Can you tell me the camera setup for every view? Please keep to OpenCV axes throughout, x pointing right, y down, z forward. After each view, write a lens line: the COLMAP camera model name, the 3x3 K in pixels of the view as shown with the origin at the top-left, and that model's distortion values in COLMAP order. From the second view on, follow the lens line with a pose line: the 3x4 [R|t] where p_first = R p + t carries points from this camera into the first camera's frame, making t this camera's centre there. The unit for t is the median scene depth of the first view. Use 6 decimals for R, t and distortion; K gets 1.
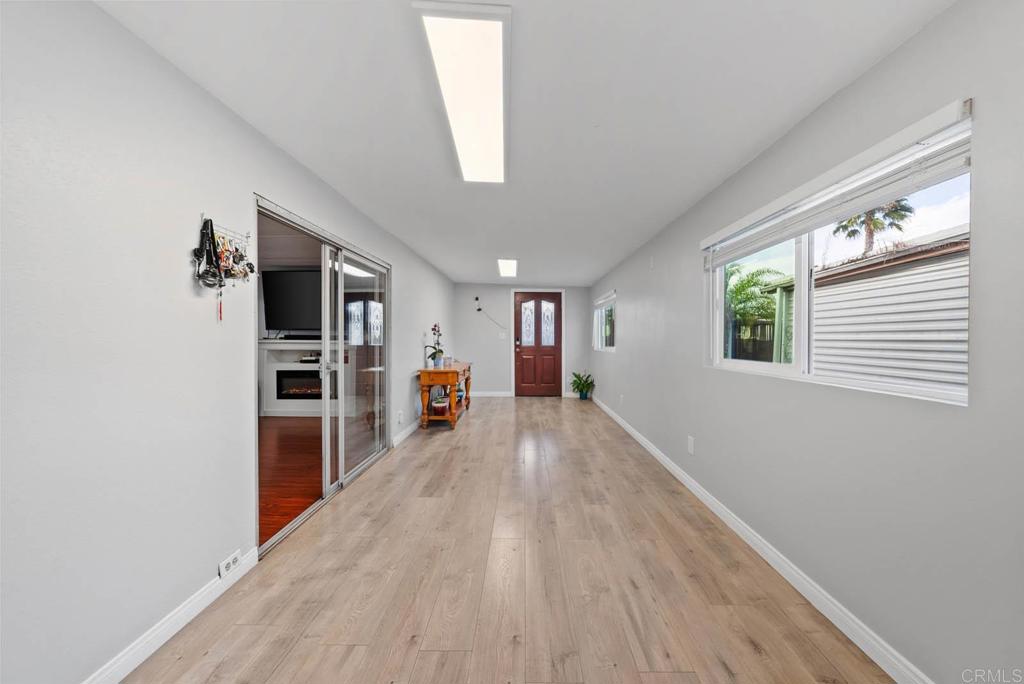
lens RADIAL K [[361.6, 0, 512.0], [0, 361.6, 342.0], [0, 0, 1]] dist [-0.000068, 0.000024]
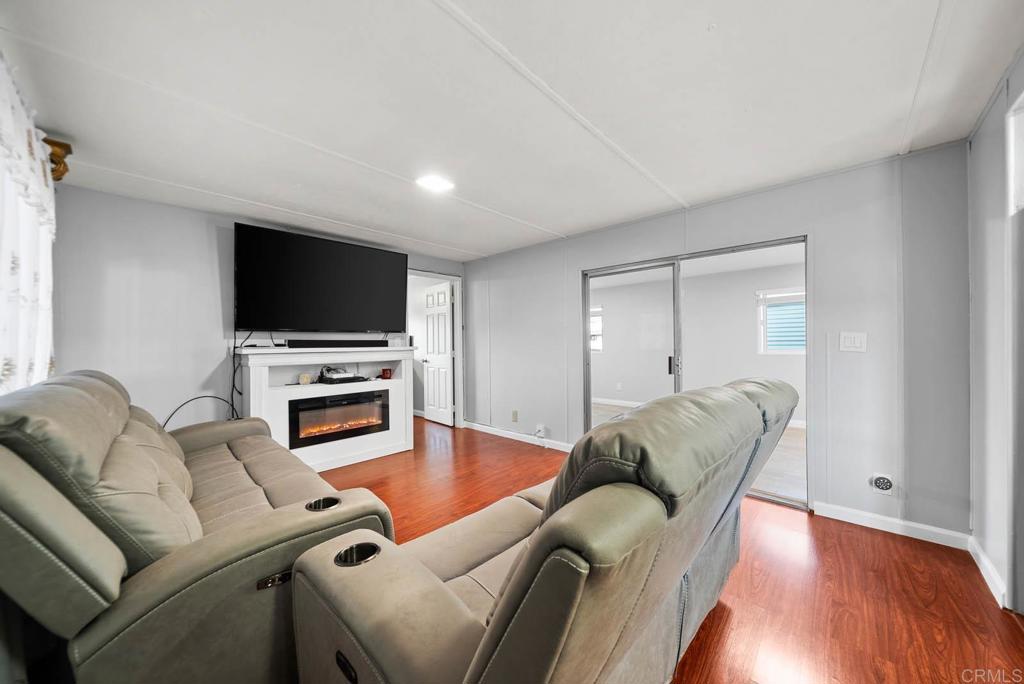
lens RADIAL K [[353.5, 0, 529.4], [0, 353.5, 345.1], [0, 0, 1]] dist [-0.000584, 0.000049]
pose [[0.631289, -0.011580, 0.775461, -0.835048], [0.021733, 0.999760, -0.002763, -0.000503], [-0.775243, 0.018597, 0.631389, 0.333767]]
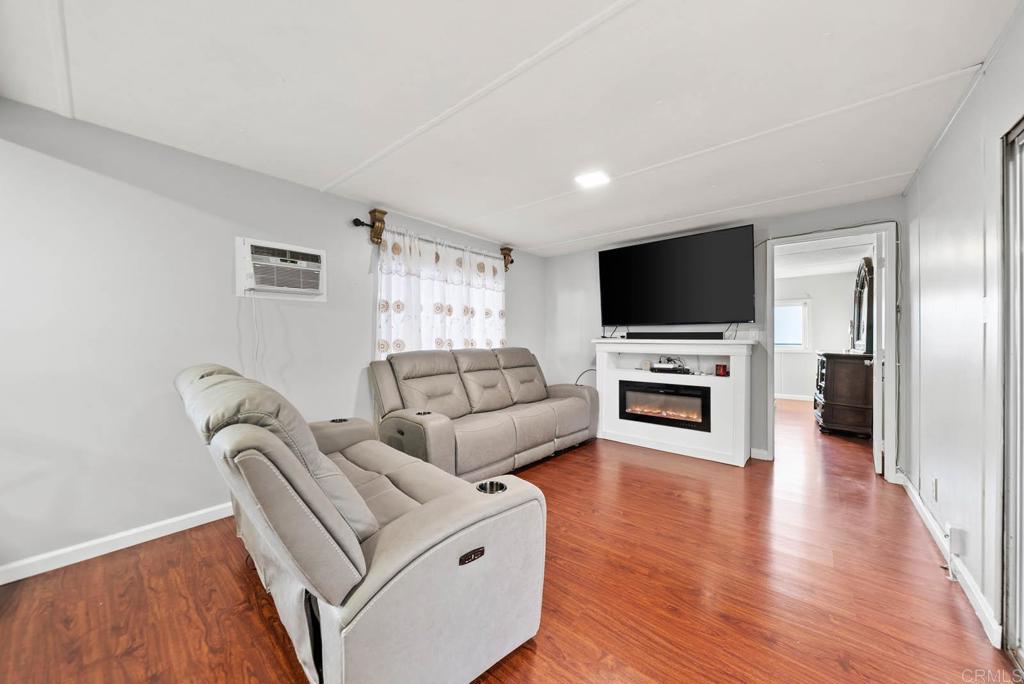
lens RADIAL K [[361.6, 0, 512.0], [0, 361.6, 342.0], [0, 0, 1]] dist [-0.000068, 0.000024]
pose [[0.787115, 0.008106, -0.616754, -0.361061], [-0.010799, 0.999941, -0.000640, 0.003412], [0.616712, 0.007165, 0.787156, 0.273776]]
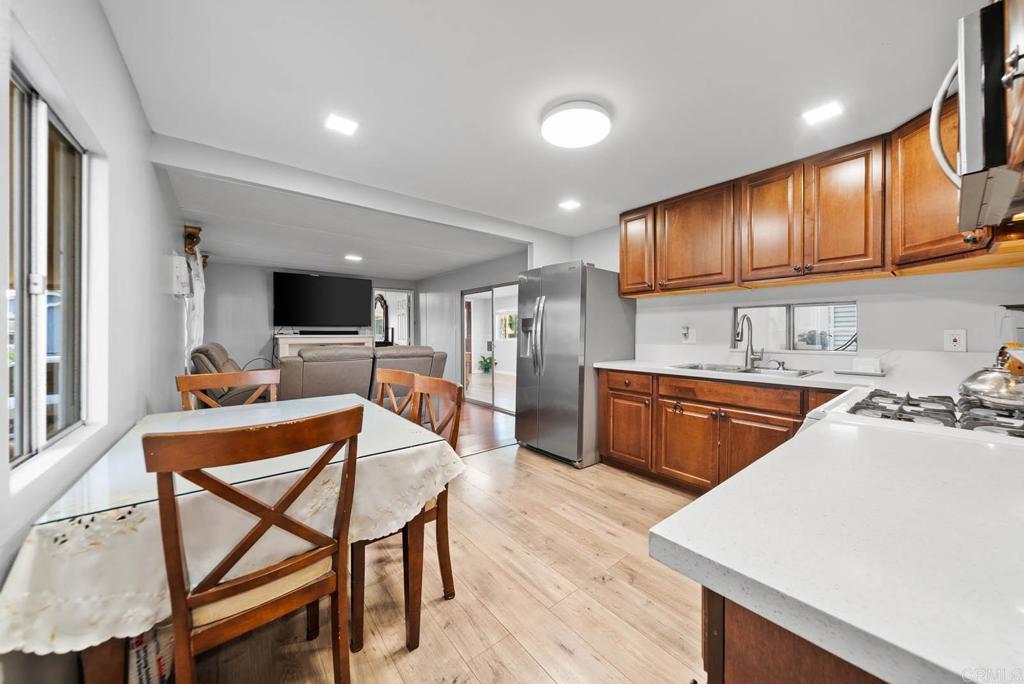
lens RADIAL K [[351.0, 0, 512.0], [0, 351.0, 342.0], [0, 0, 1]] dist [-0.000295, -0.000017]
pose [[0.750688, -0.015515, 0.660475, -0.860328], [0.009112, 0.999872, 0.013130, 0.007732], [-0.660594, -0.003838, 0.750733, -0.243508]]
